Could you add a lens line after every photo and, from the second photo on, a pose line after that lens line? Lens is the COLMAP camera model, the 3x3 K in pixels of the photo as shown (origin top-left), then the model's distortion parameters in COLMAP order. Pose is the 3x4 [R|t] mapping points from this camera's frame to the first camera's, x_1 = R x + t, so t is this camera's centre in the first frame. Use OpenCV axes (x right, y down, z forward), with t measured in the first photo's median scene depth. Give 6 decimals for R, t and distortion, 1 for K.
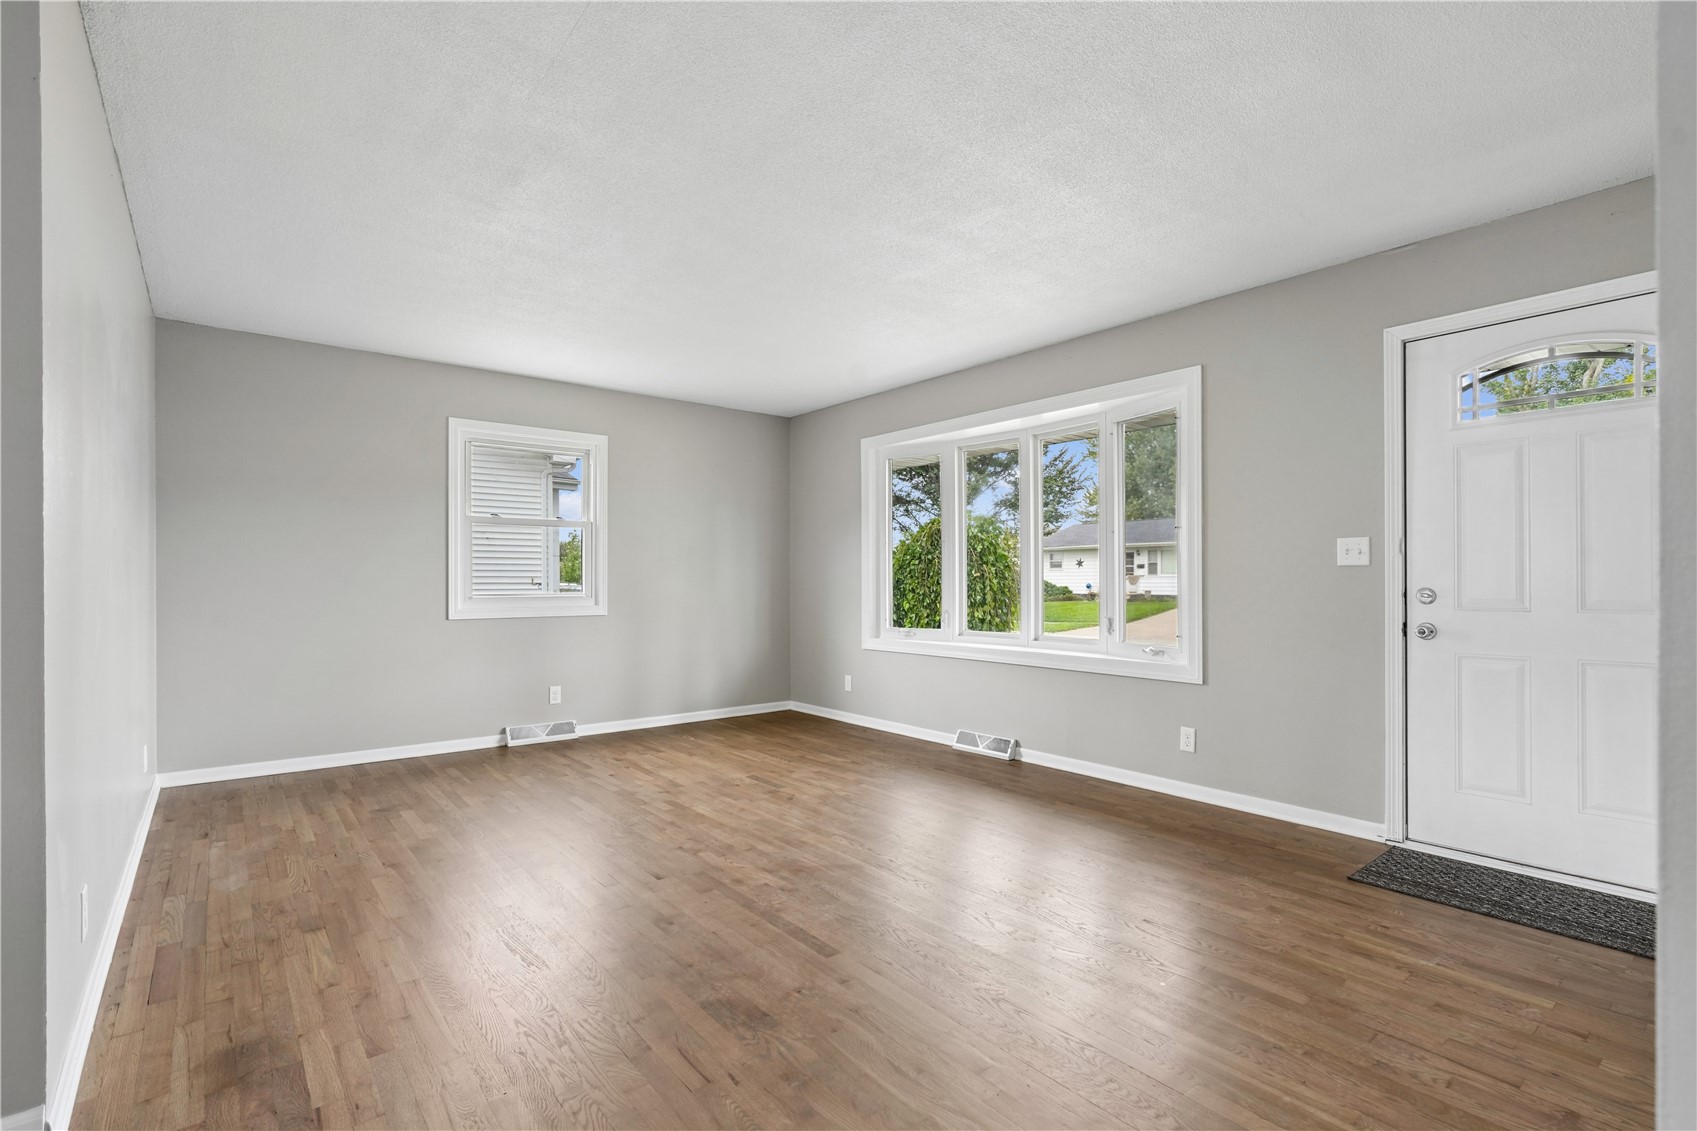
lens RADIAL K [[781.4, 0, 841.6], [0, 781.4, 573.7], [0, 0, 1]] dist [-0.002257, -0.000207]
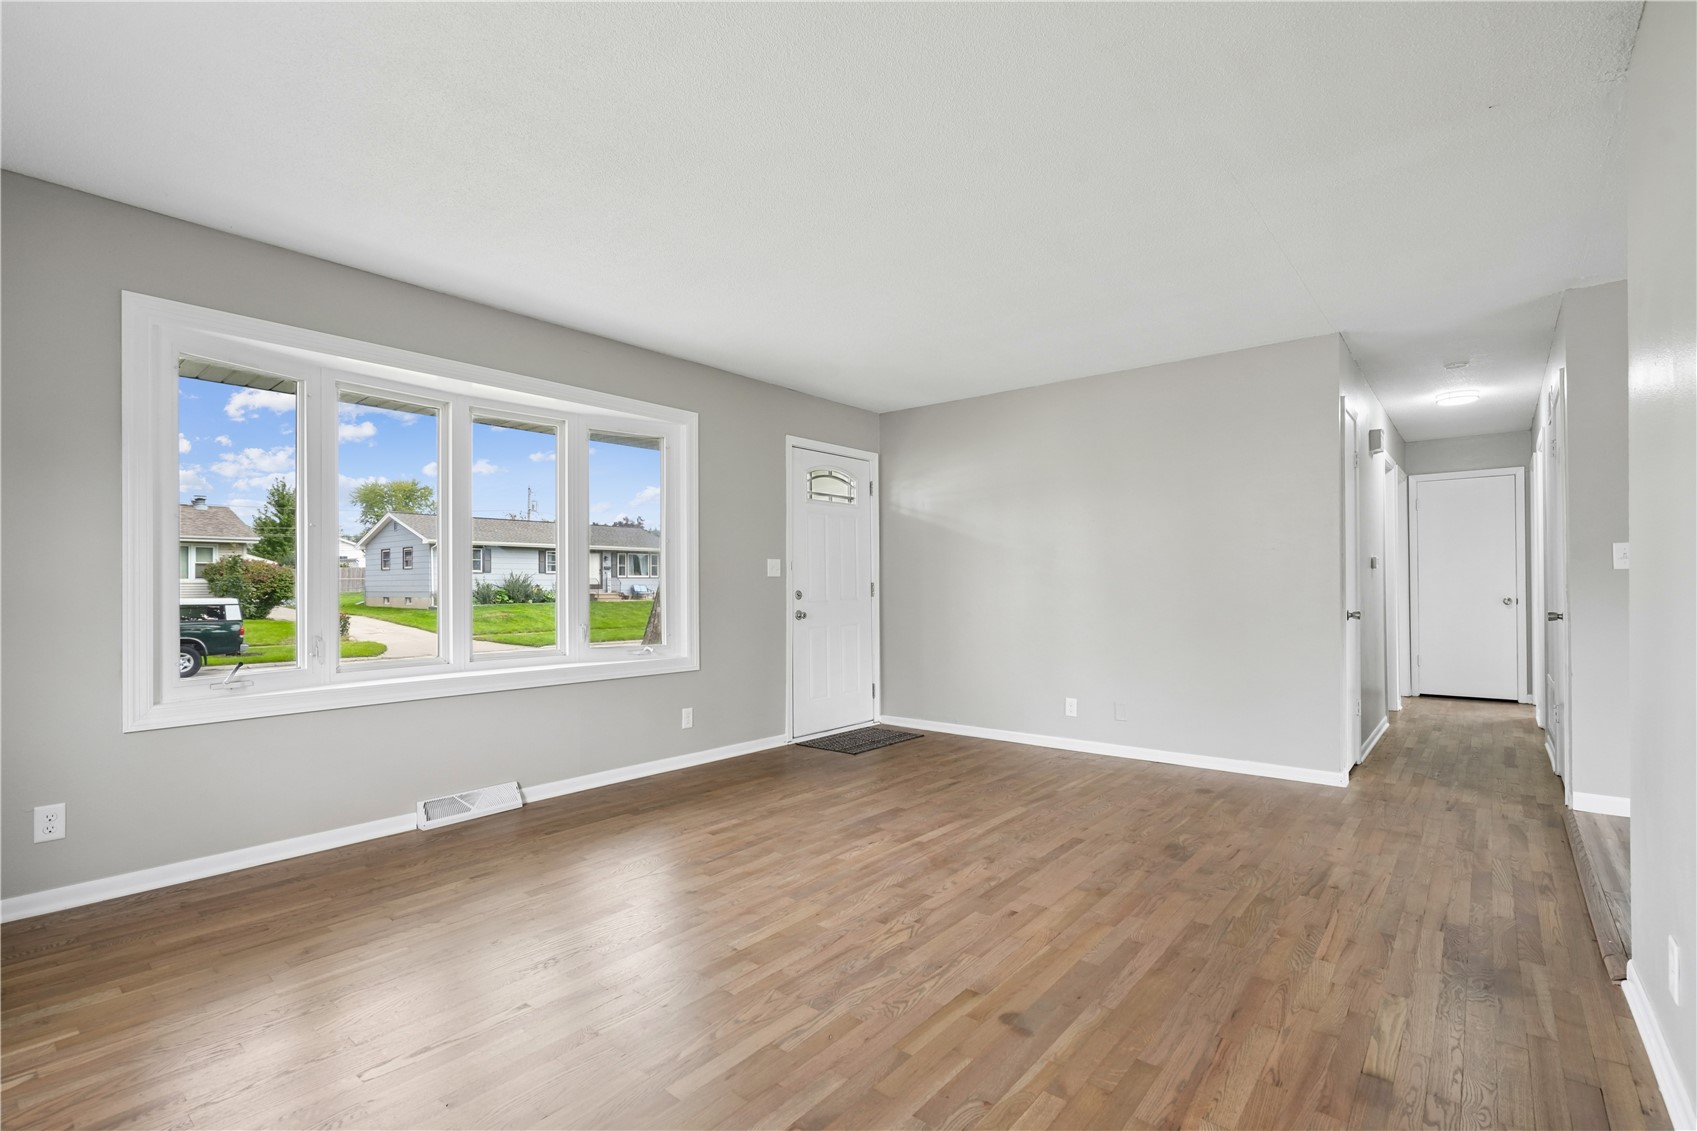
lens RADIAL K [[781.4, 0, 851.2], [0, 781.4, 573.9], [0, 0, 1]] dist [-0.002257, -0.000207]
pose [[-0.208536, 0.018093, 0.977847, -0.895626], [-0.003714, 0.999807, -0.019291, 0.013513], [-0.978008, -0.007655, -0.208429, 1.135325]]
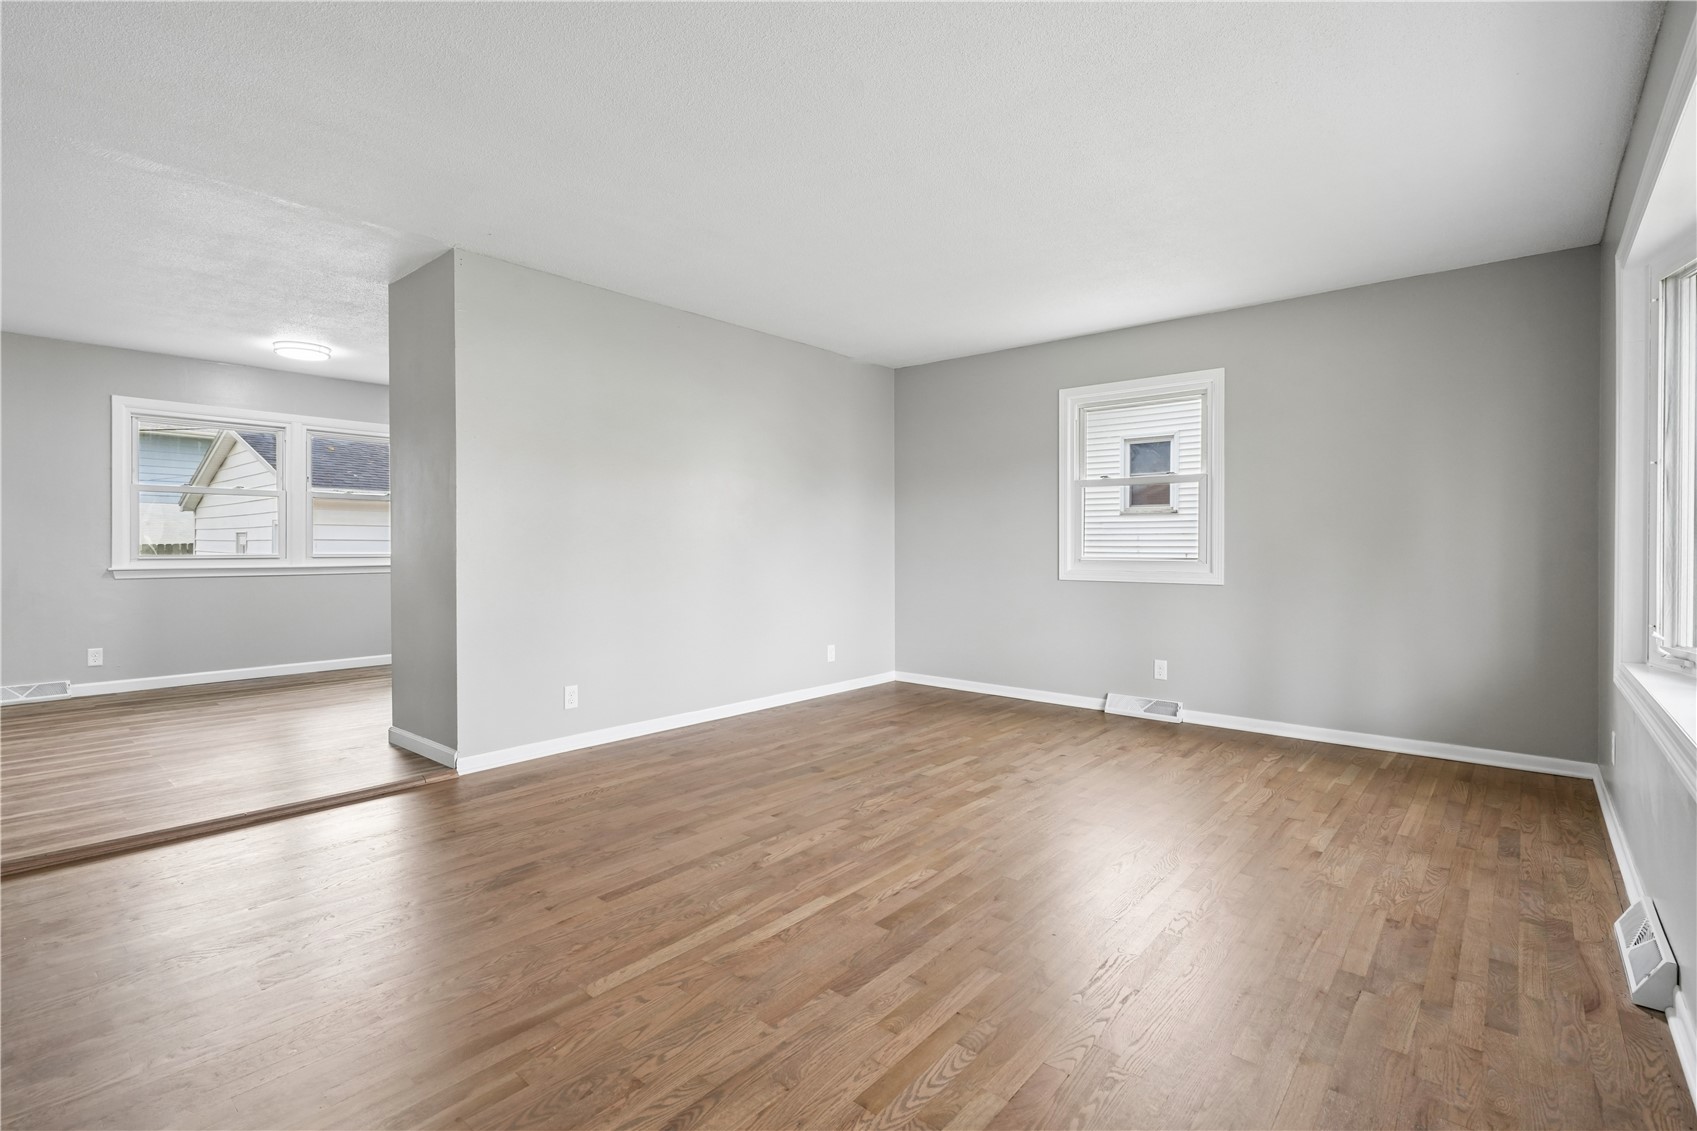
lens RADIAL K [[781.4, 0, 846.5], [0, 781.4, 555.7], [0, 0, 1]] dist [-0.002257, -0.000207]
pose [[0.186637, 0.014485, -0.982322, 0.699913], [0.007773, 0.999838, 0.016220, 0.010006], [0.982398, -0.010663, 0.186495, 0.742509]]
